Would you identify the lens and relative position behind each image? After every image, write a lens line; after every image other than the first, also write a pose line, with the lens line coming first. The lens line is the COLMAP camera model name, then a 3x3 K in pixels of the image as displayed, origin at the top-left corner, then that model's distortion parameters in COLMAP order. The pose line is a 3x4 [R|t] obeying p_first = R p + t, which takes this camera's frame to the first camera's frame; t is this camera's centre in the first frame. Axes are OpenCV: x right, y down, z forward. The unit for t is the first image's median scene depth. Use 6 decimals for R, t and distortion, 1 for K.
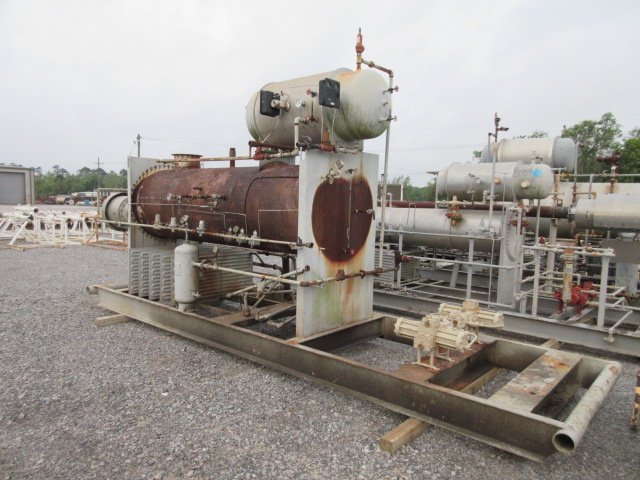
lens RADIAL K [[473.7, 0, 320.0], [0, 473.7, 240.0], [0, 0, 1]] dist [0.006650, 0.003199]
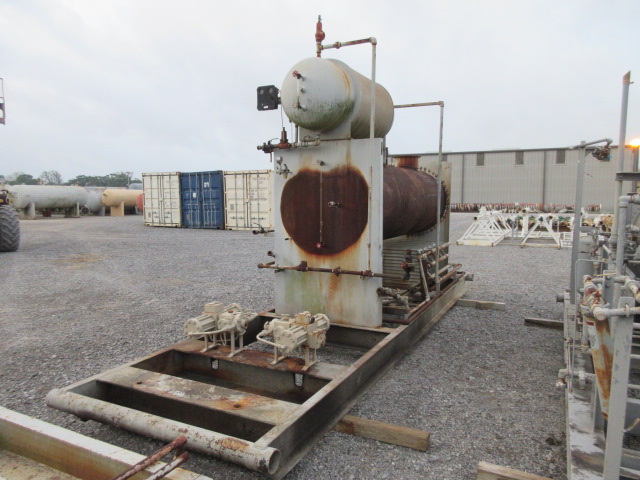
lens RADIAL K [[473.7, 0, 320.0], [0, 473.7, 240.0], [0, 0, 1]] dist [0.006650, 0.003199]
pose [[0.229550, 0.060473, -0.971416, 1.057398], [-0.075936, 0.996138, 0.044068, -0.030642], [0.970330, 0.063650, 0.233255, 0.802914]]
